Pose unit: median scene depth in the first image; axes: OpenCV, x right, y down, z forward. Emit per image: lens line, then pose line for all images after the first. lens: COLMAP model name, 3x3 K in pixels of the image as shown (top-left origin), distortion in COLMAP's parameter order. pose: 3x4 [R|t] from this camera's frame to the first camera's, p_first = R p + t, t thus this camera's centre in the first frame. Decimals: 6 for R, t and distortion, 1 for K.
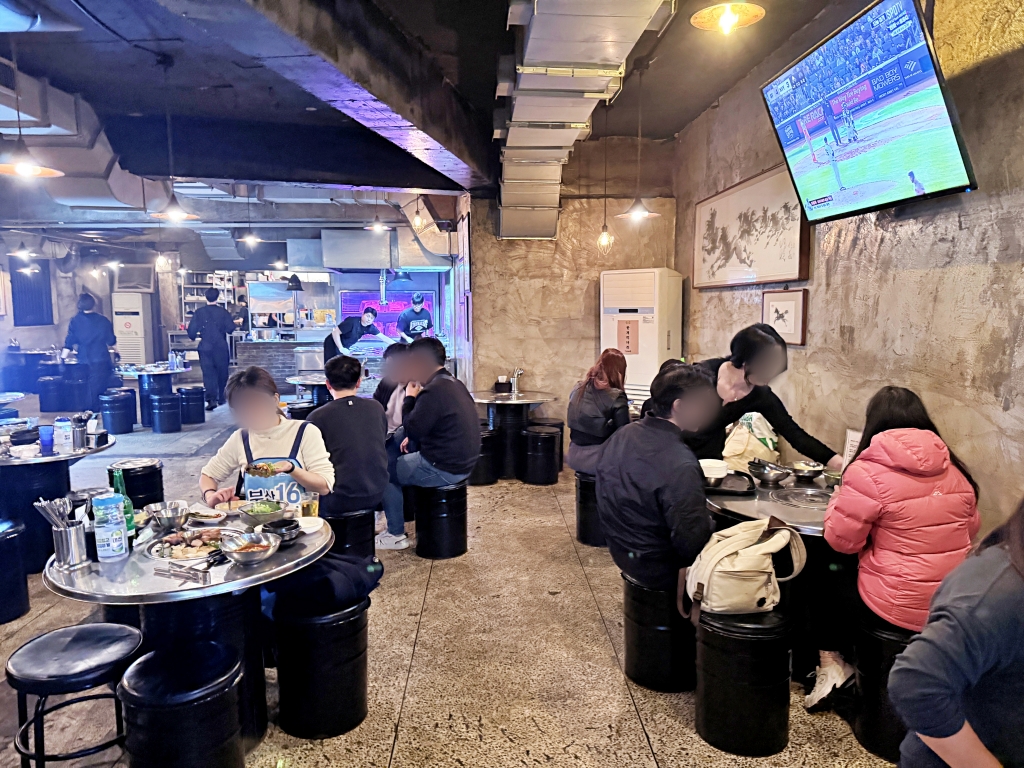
lens RADIAL K [[760.2, 0, 512.3], [0, 760.2, 387.7], [0, 0, 1]] dist [-0.012311, -0.001620]
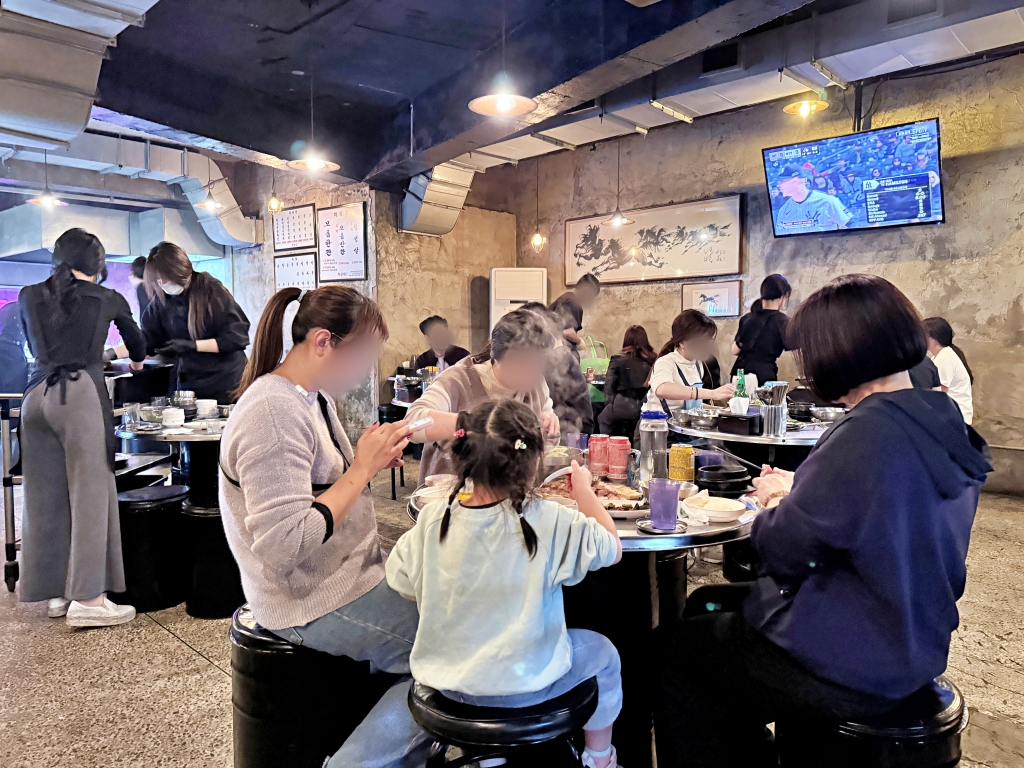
lens RADIAL K [[760.2, 0, 518.1], [0, 760.2, 380.5], [0, 0, 1]] dist [-0.012311, -0.001620]
pose [[0.688649, -0.027559, 0.724571, -0.670626], [0.077164, 0.996388, -0.035441, 0.060217], [-0.720977, 0.080317, 0.688288, 0.171866]]
